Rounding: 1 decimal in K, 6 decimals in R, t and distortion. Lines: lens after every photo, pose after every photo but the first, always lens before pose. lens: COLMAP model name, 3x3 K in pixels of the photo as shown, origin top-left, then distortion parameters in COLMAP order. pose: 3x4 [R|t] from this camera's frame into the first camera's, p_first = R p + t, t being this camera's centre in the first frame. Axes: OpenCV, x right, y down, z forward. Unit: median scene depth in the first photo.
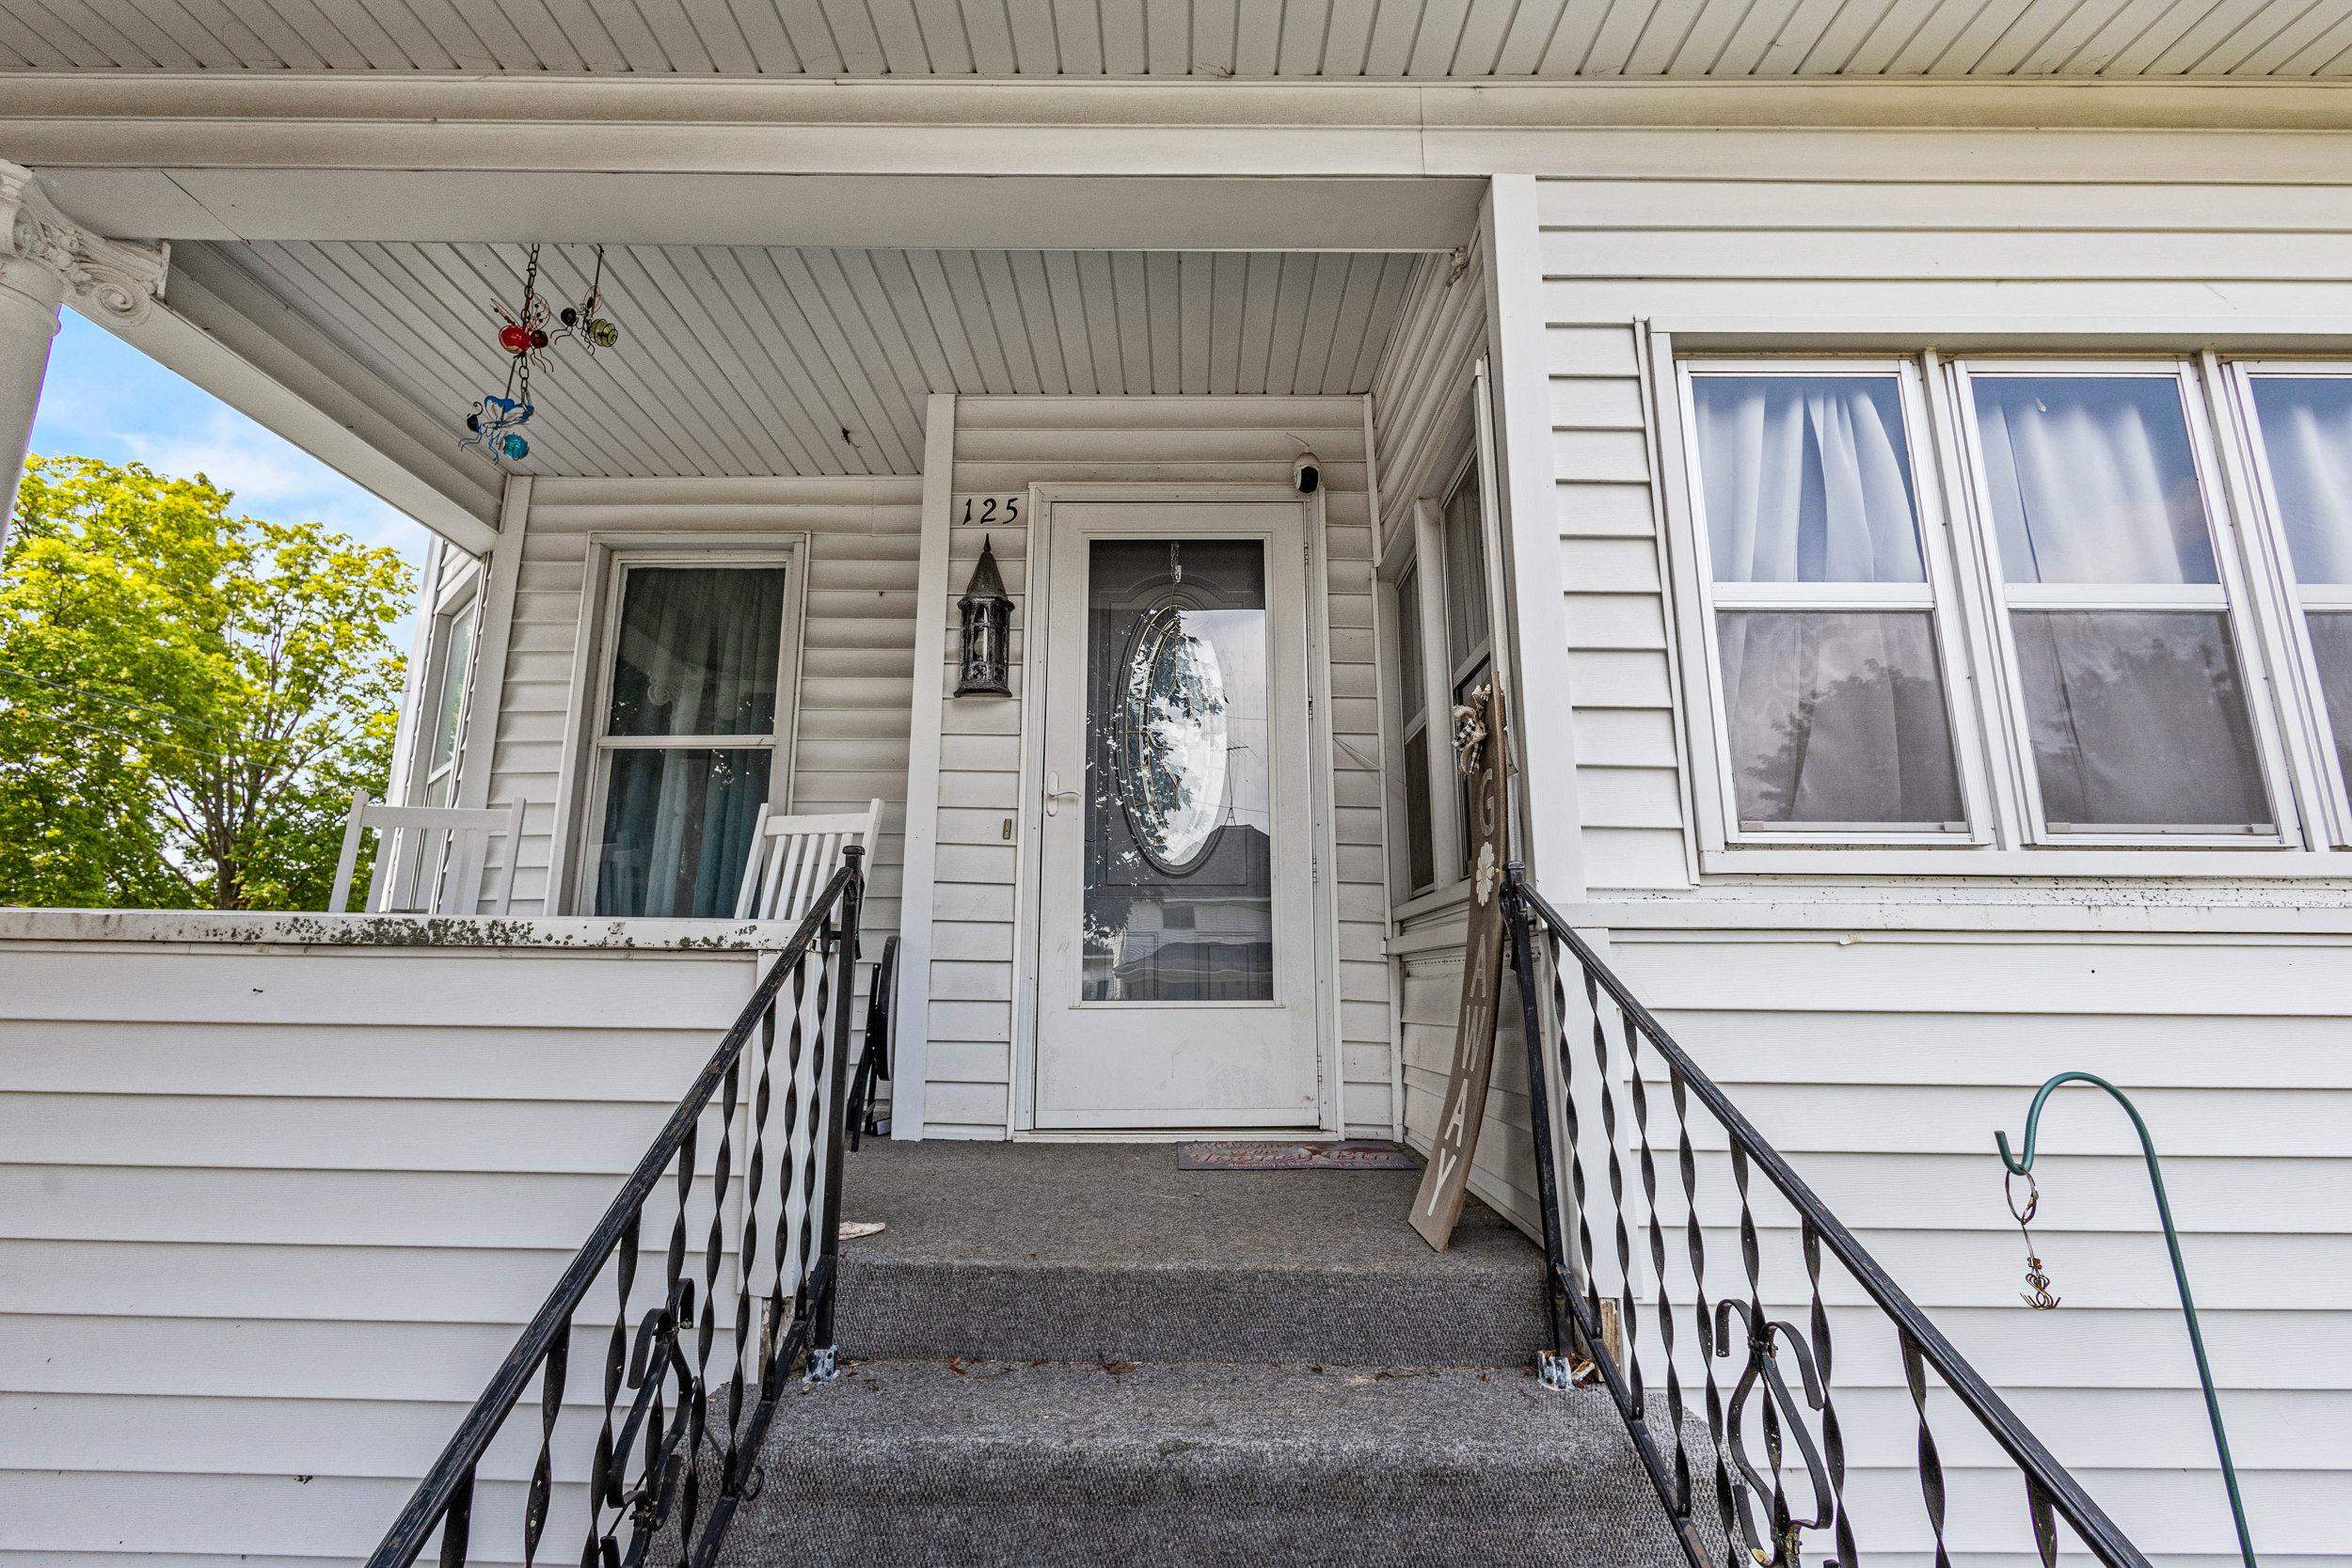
lens RADIAL K [[1124.5, 0, 1116.2], [0, 1124.5, 756.8], [0, 0, 1]] dist [0.002607, -0.000016]
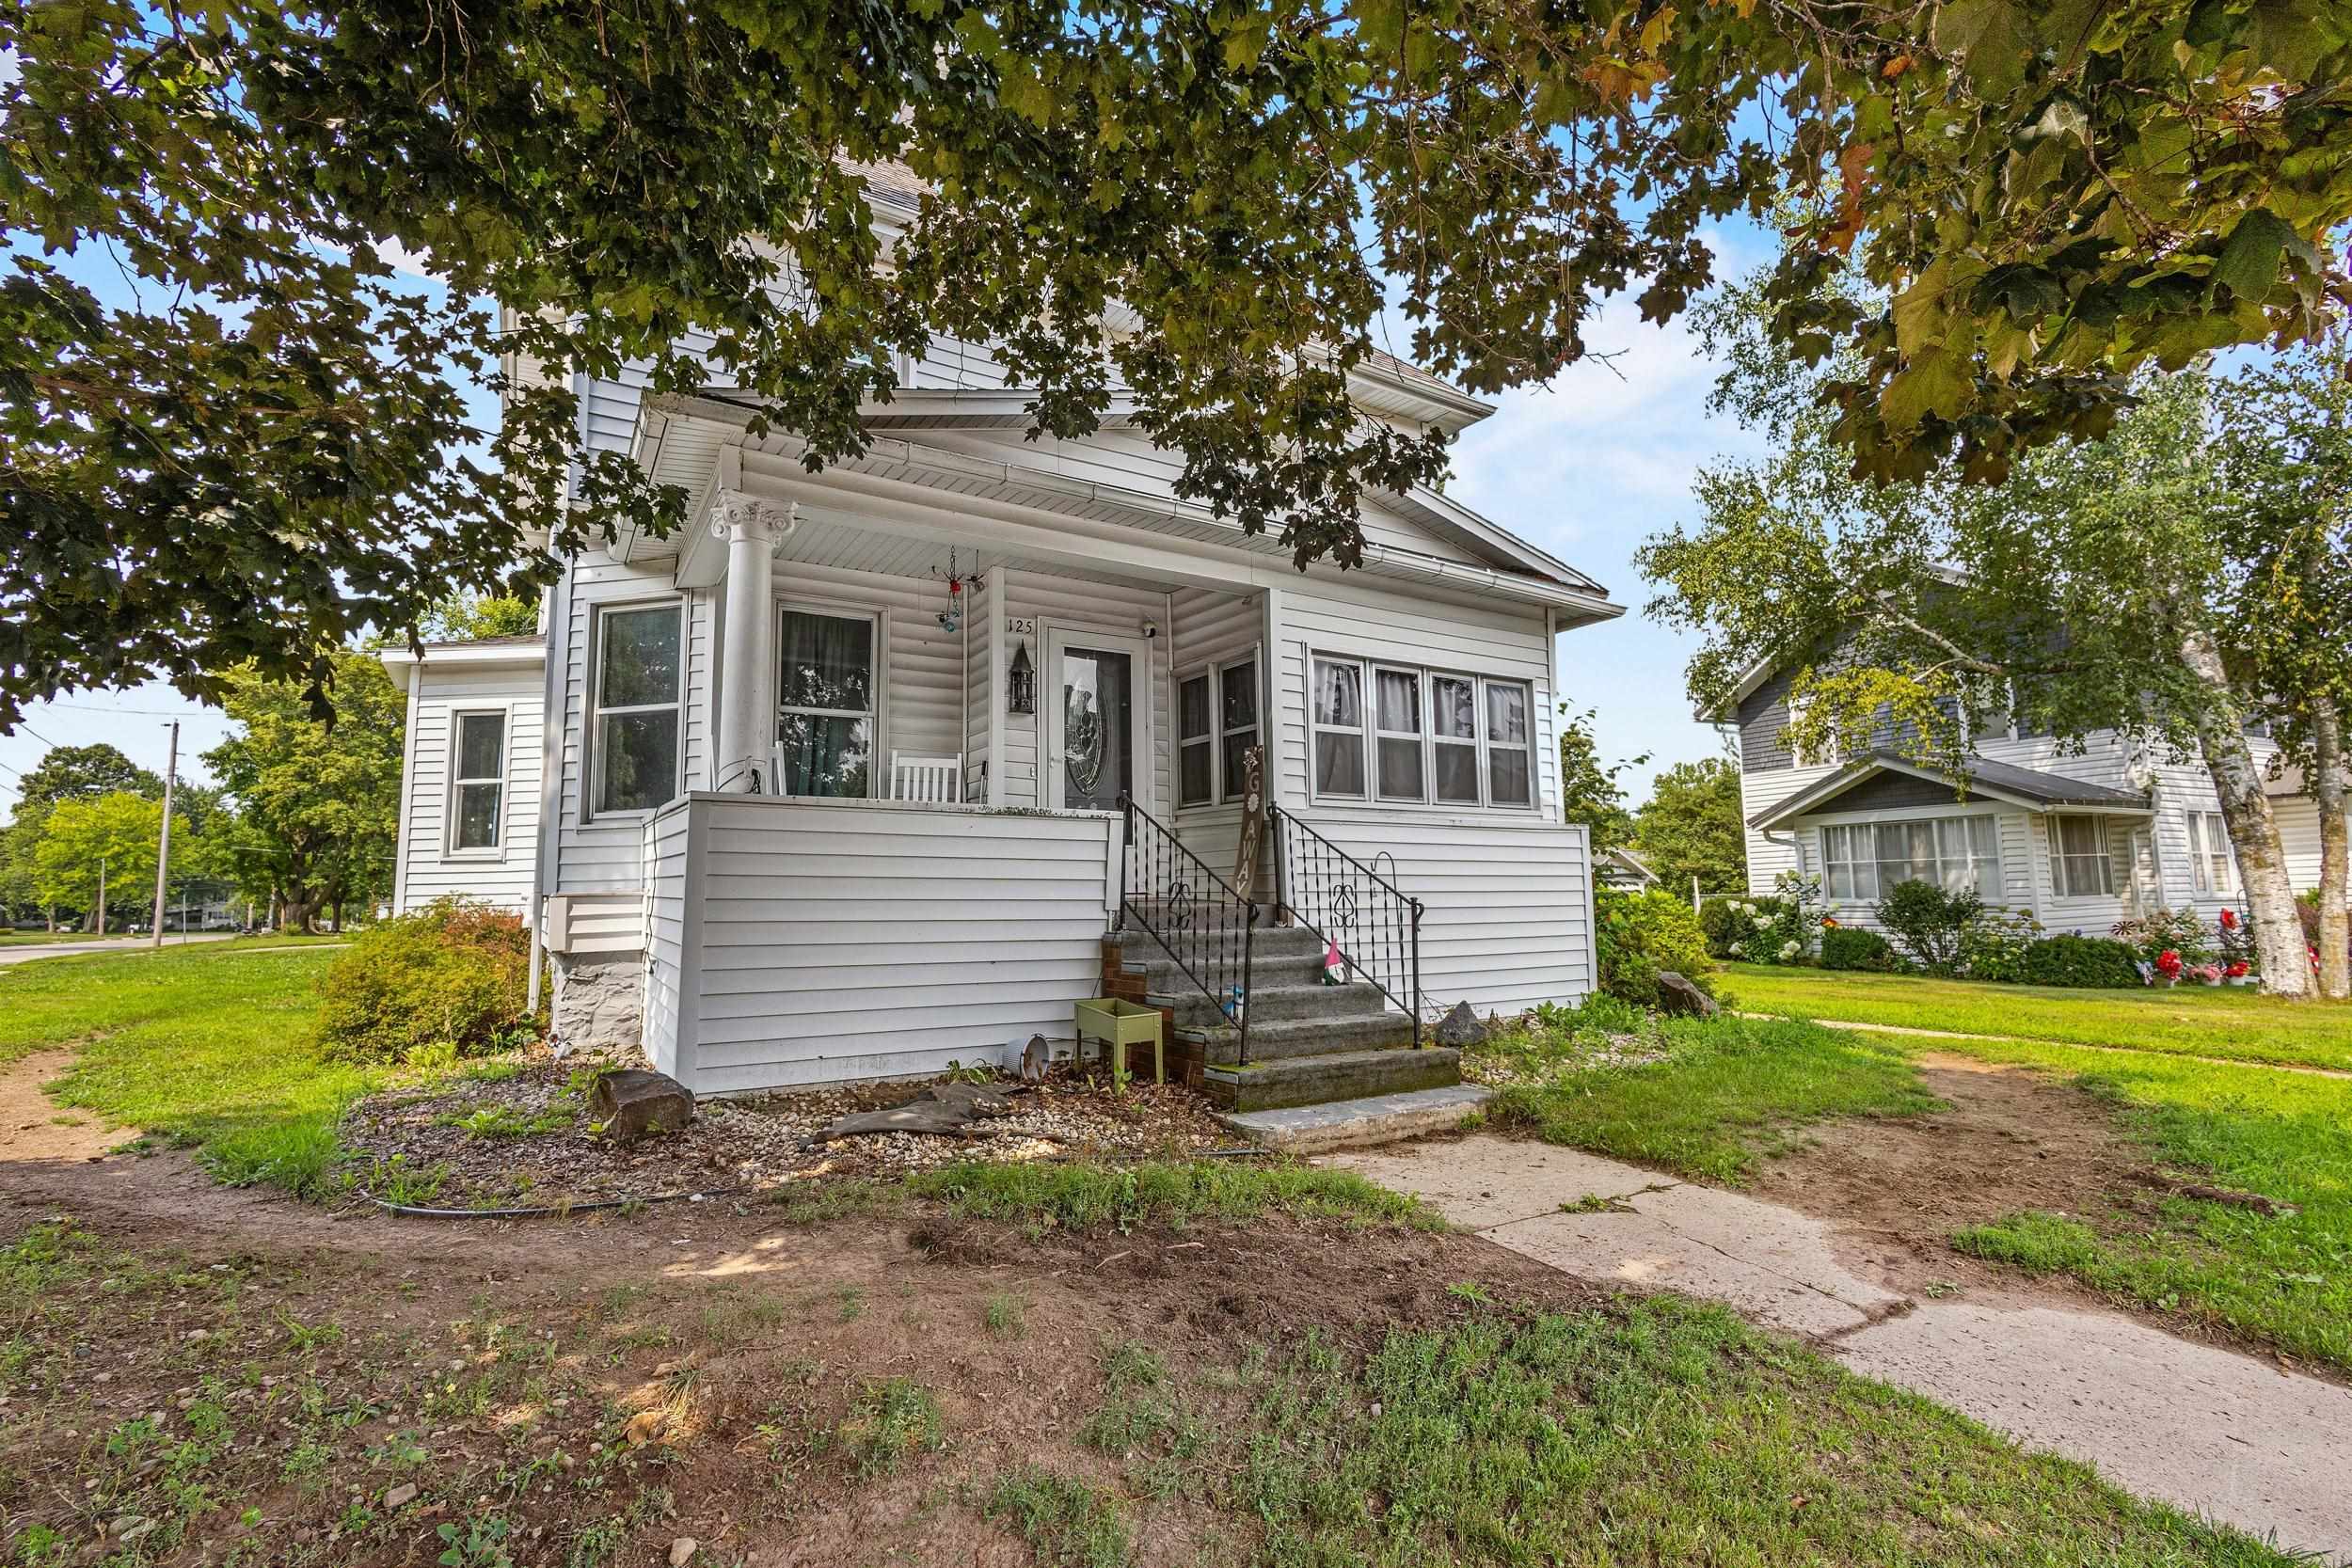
lens RADIAL K [[1087.4, 0, 1176.0], [0, 1087.4, 784.0], [0, 0, 1]] dist [0.001430, -0.000153]
pose [[0.846585, 0.044101, 0.530423, -1.034262], [-0.104359, 0.990972, 0.084170, -0.131739], [-0.521922, -0.126612, 0.843544, -1.055569]]
